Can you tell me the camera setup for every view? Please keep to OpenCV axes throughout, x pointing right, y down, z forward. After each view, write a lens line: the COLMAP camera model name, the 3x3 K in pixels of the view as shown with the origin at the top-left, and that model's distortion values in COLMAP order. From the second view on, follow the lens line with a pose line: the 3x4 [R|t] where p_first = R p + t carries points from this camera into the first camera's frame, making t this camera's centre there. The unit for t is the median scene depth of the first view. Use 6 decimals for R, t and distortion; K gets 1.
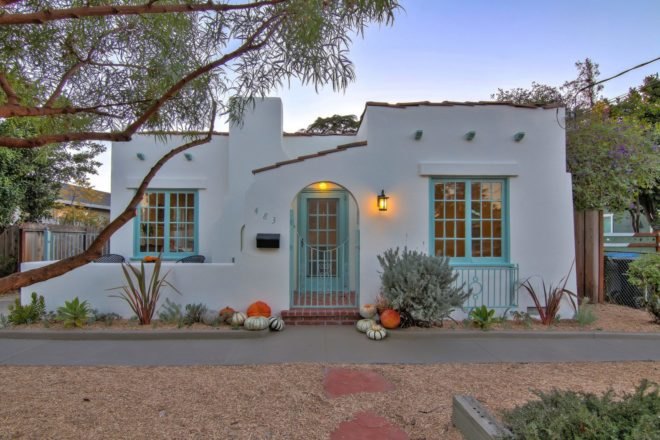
lens RADIAL K [[353.9, 0, 330.0], [0, 353.9, 220.0], [0, 0, 1]] dist [-0.004423, -0.001809]
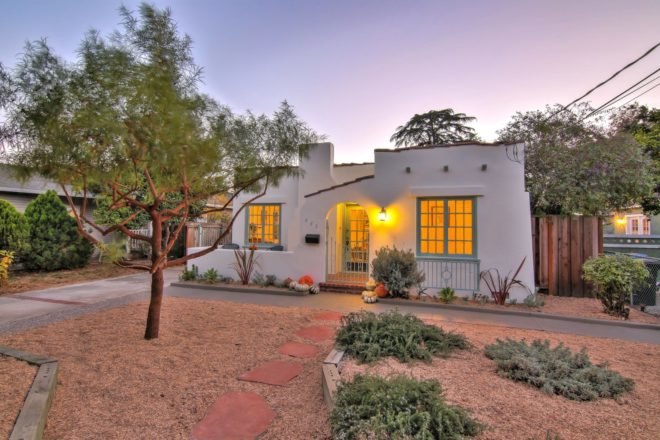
lens RADIAL K [[341.2, 0, 333.5], [0, 341.2, 206.0], [0, 0, 1]] dist [-0.002400, -0.000802]
pose [[0.953776, -0.007387, -0.300428, 0.390038], [0.004953, 0.999948, -0.008863, -0.078486], [0.300478, 0.006965, 0.953763, -0.474315]]
